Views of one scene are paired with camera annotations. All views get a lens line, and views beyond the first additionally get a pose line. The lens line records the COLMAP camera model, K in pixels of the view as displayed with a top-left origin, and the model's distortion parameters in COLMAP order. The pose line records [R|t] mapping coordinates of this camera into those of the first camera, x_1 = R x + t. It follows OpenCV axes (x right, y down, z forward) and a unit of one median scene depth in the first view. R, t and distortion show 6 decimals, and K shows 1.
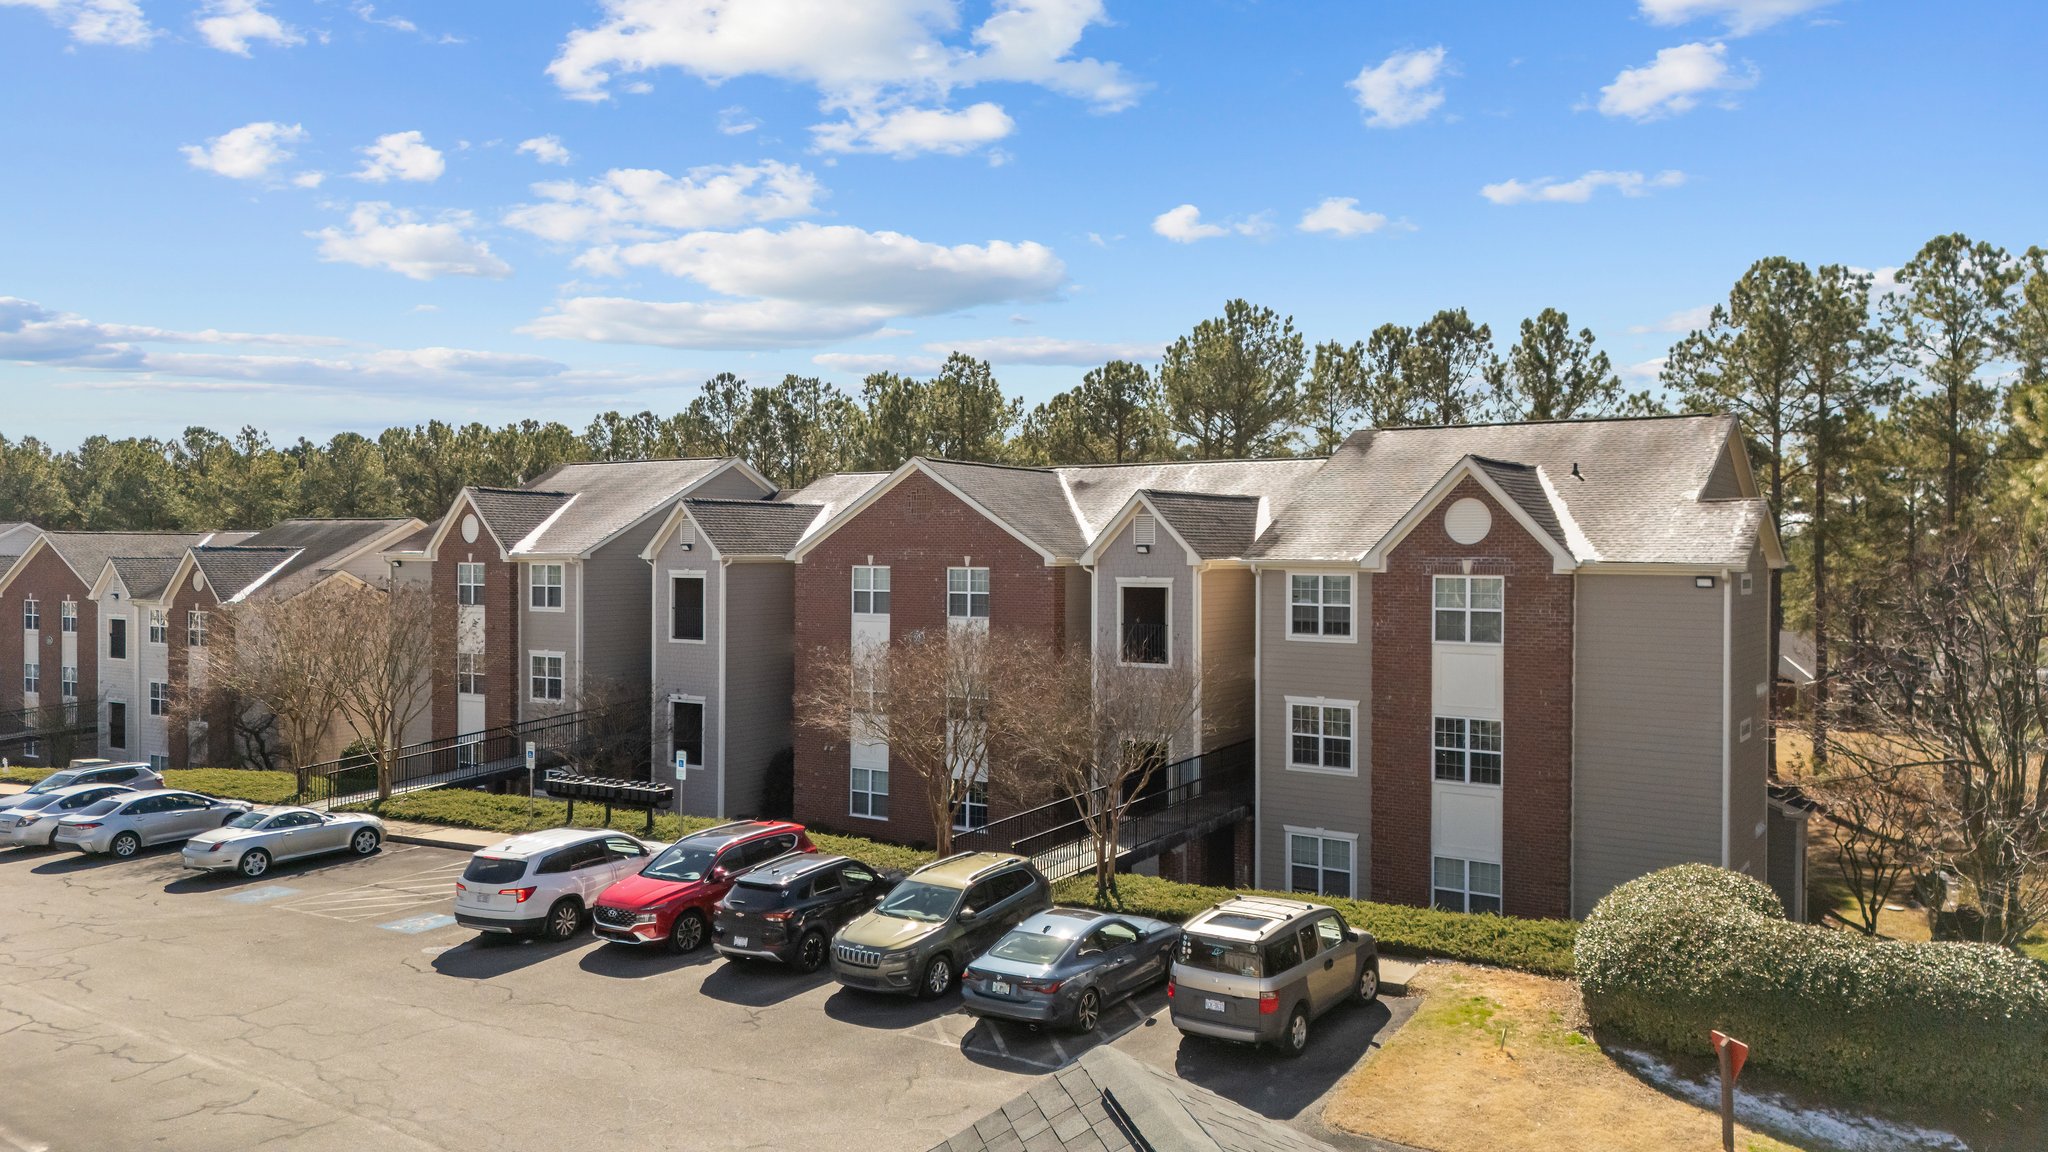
lens RADIAL K [[1507.6, 0, 1015.2], [0, 1507.6, 573.3], [0, 0, 1]] dist [0.106477, -0.129465]
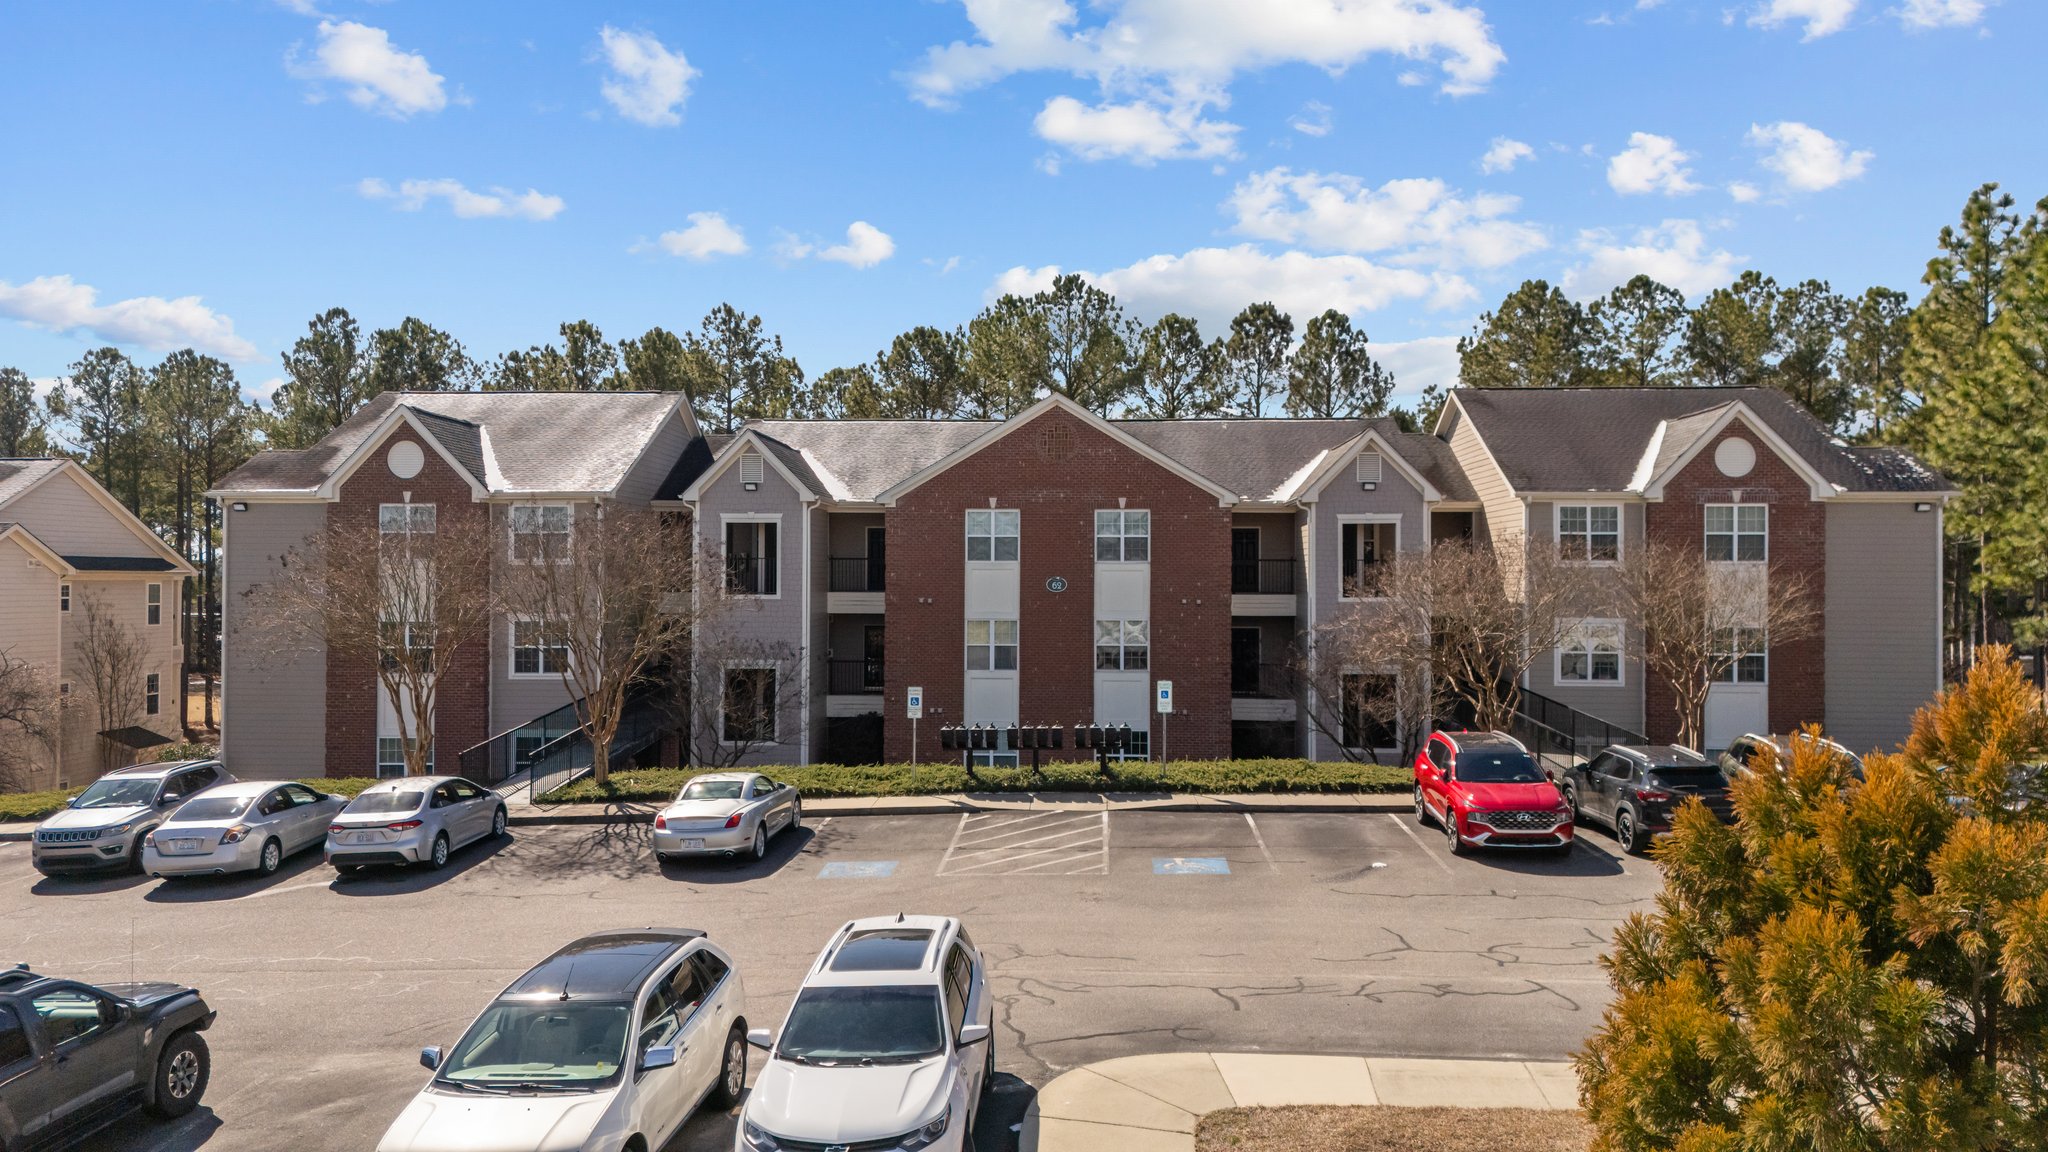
lens RADIAL K [[1507.6, 0, 1015.2], [0, 1507.6, 573.3], [0, 0, 1]] dist [0.106477, -0.129465]
pose [[0.856423, -0.000062, 0.516275, -0.736363], [0.009024, 0.999849, -0.014850, 0.063272], [-0.516196, 0.017377, 0.856294, 0.266288]]
